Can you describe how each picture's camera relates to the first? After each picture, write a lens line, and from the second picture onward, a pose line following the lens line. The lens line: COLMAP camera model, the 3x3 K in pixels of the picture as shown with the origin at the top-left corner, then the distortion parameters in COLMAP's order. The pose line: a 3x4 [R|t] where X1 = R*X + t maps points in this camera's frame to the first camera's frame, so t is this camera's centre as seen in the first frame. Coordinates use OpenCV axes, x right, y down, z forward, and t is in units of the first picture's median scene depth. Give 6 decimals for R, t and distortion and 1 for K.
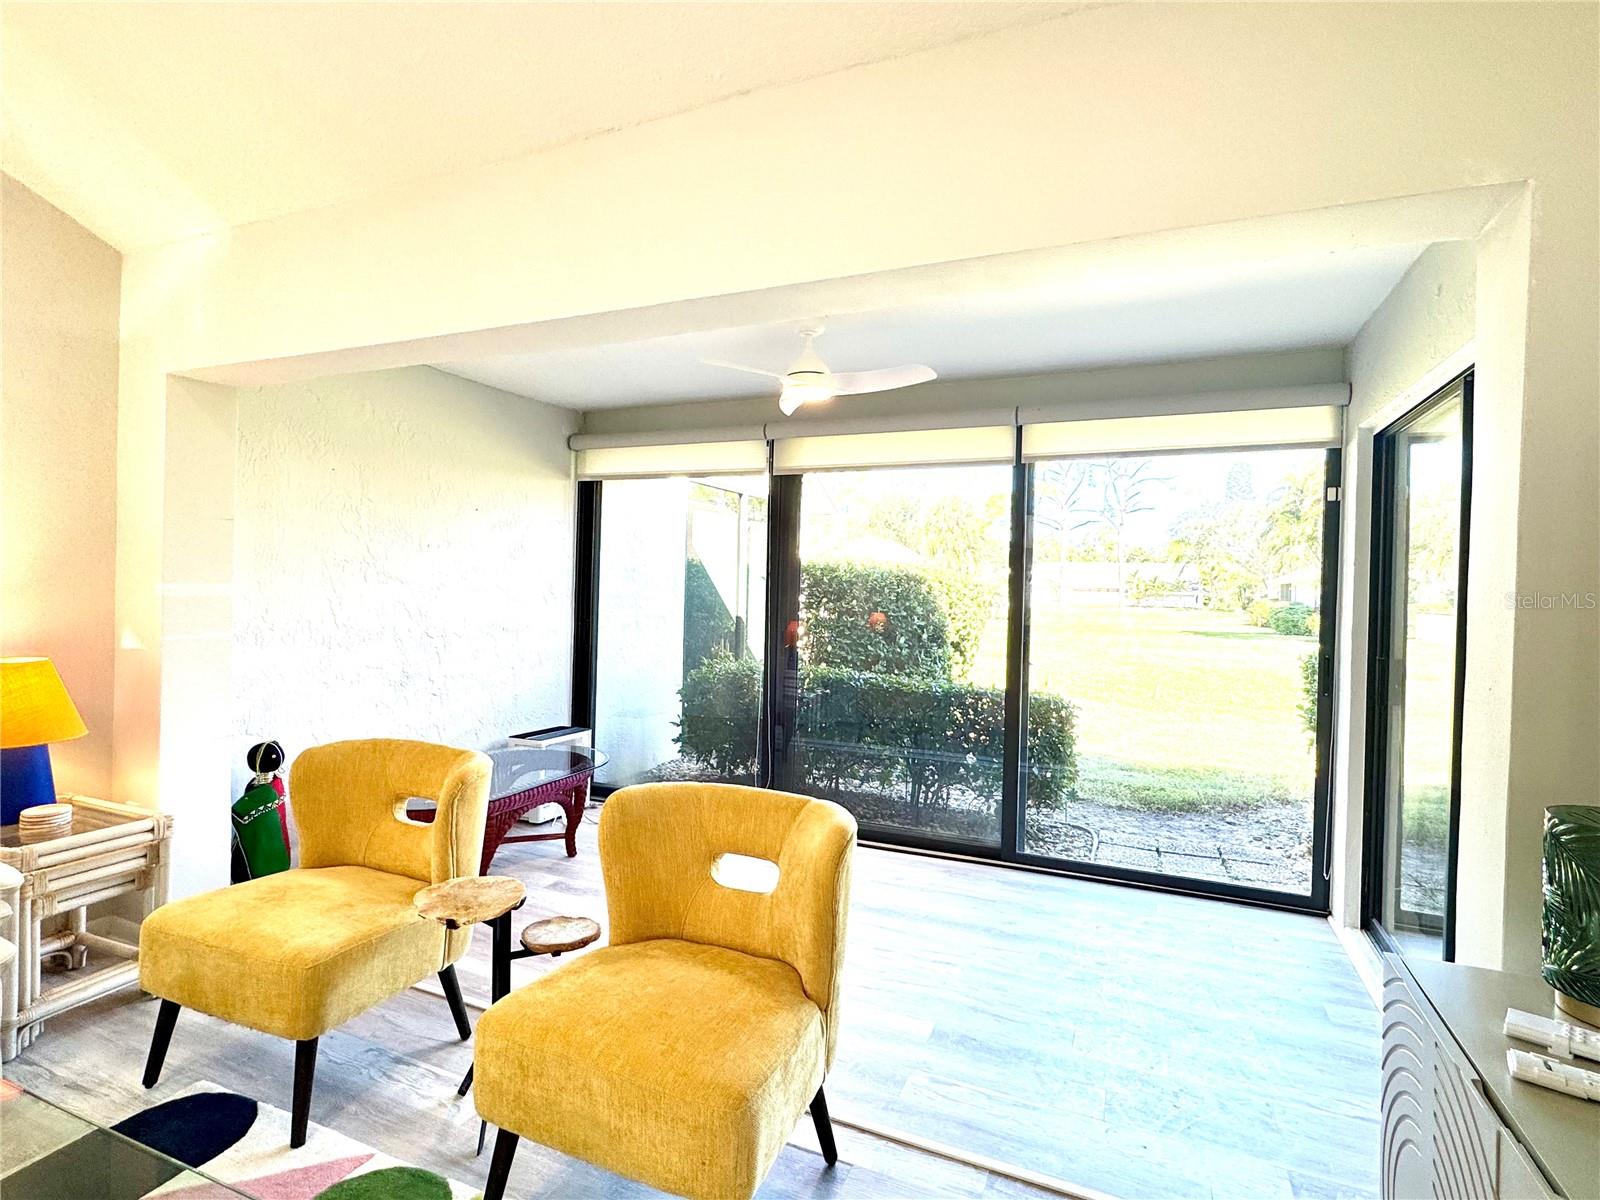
lens RADIAL K [[802.2, 0, 798.6], [0, 802.2, 596.4], [0, 0, 1]] dist [-0.001259, 0.000396]
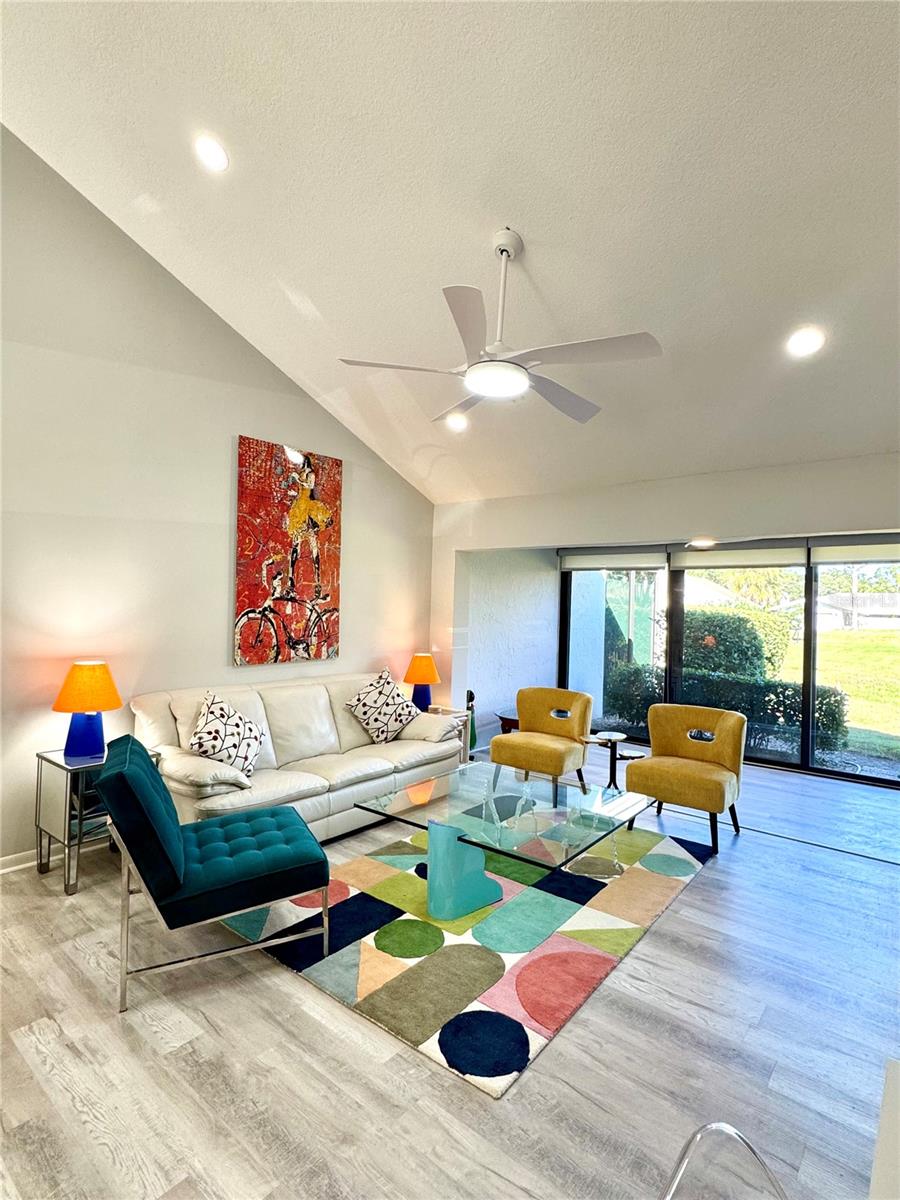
lens RADIAL K [[601.6, 0, 452.1], [0, 601.6, 601.2], [0, 0, 1]] dist [-0.001259, 0.000396]
pose [[0.962758, -0.000078, -0.270364, -0.135203], [-0.007376, 0.999620, -0.026554, -0.028230], [0.270264, 0.027559, 0.962392, -0.522072]]
